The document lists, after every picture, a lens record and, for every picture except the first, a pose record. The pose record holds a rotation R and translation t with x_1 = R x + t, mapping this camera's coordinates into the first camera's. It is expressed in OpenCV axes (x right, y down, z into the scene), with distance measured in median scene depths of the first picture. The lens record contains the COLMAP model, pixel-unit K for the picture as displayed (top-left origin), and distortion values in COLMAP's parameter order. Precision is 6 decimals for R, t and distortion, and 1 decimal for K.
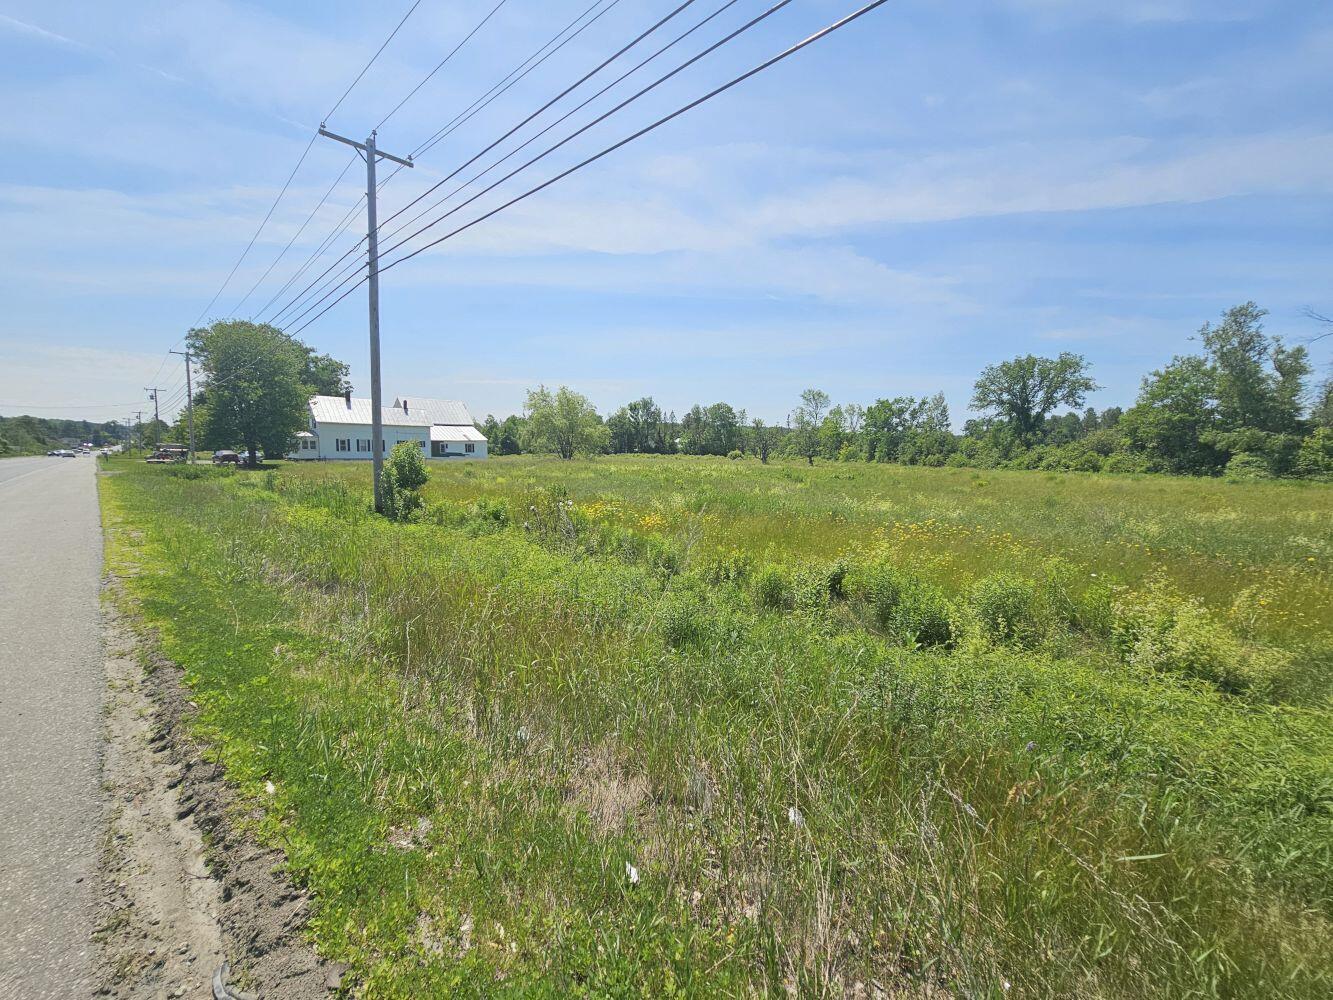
lens RADIAL K [[551.5, 0, 663.6], [0, 551.5, 507.9], [0, 0, 1]] dist [-0.000184, 0.000282]
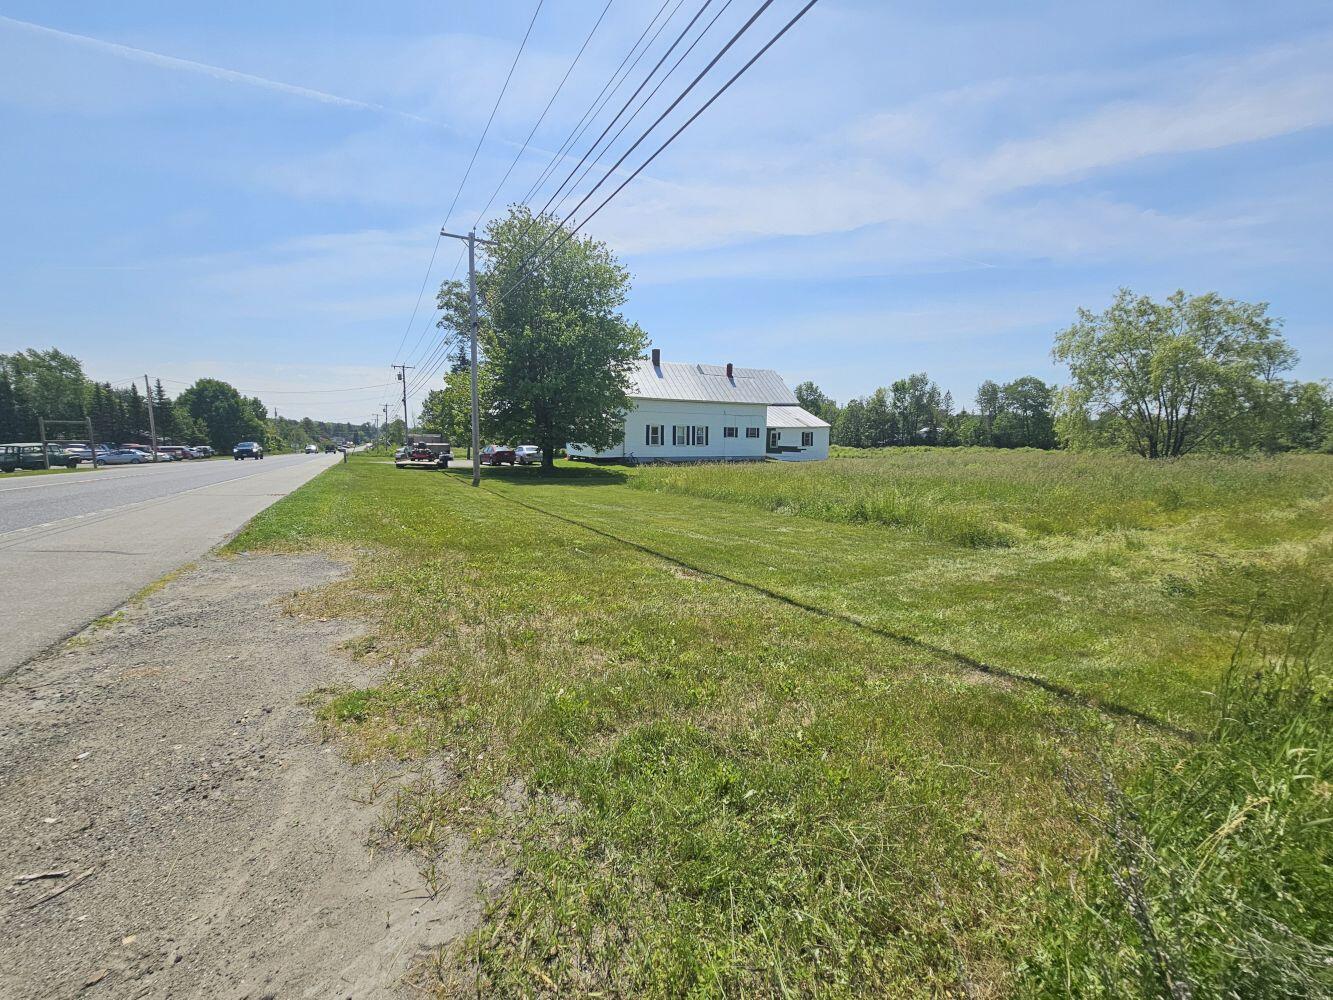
lens RADIAL K [[536.4, 0, 667.1], [0, 536.4, 468.9], [0, 0, 1]] dist [-0.001233, -0.000214]
pose [[0.963037, 0.003032, -0.269354, -0.147154], [-0.018192, 0.998386, -0.053805, -0.015996], [0.268756, 0.056716, 0.961537, 0.155788]]
